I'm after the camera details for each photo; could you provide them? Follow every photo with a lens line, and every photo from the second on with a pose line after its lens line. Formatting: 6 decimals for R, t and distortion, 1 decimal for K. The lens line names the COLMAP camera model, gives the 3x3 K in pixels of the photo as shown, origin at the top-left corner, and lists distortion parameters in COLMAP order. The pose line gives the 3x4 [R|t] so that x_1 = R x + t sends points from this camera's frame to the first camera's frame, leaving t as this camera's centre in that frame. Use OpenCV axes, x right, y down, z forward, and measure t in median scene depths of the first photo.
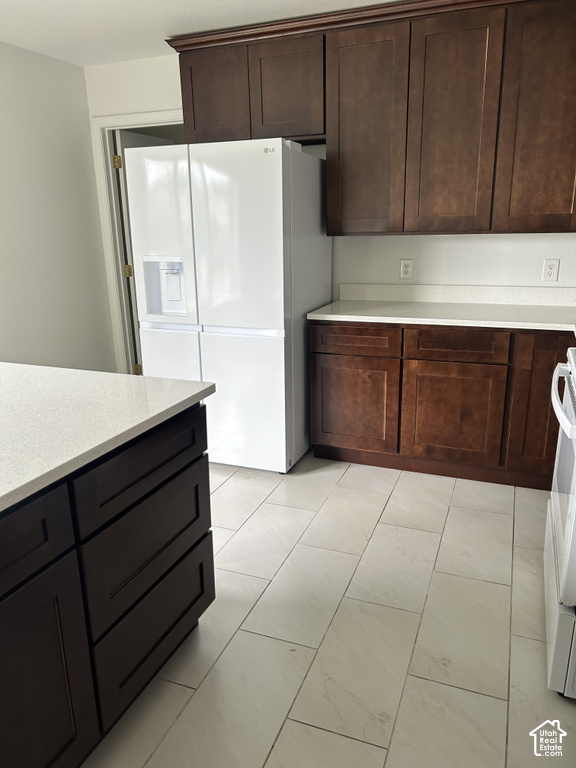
lens RADIAL K [[574.9, 0, 288.1], [0, 574.9, 382.8], [0, 0, 1]] dist [0.049474, -0.060773]
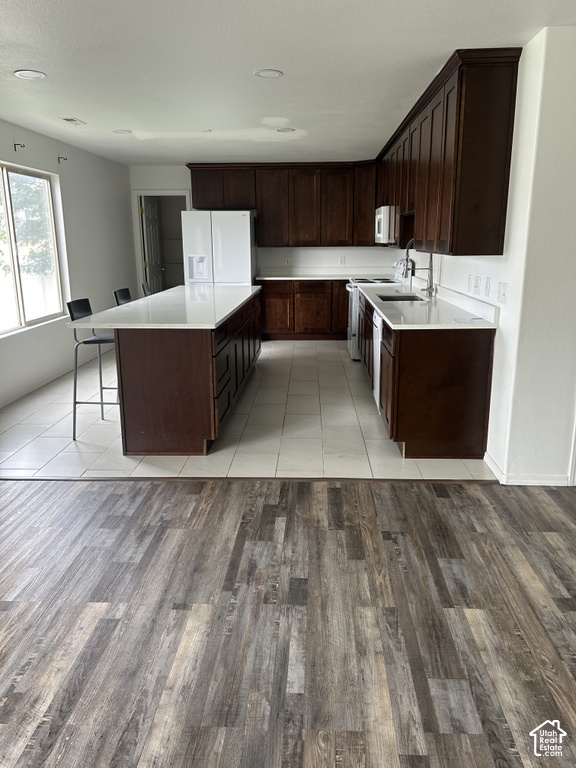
lens RADIAL K [[574.9, 0, 295.8], [0, 574.9, 382.8], [0, 0, 1]] dist [0.049474, -0.060773]
pose [[0.939717, -0.067909, 0.335142, -0.706183], [0.080487, 0.996472, -0.023769, 0.430356], [-0.332345, 0.049311, 0.941868, -1.468899]]
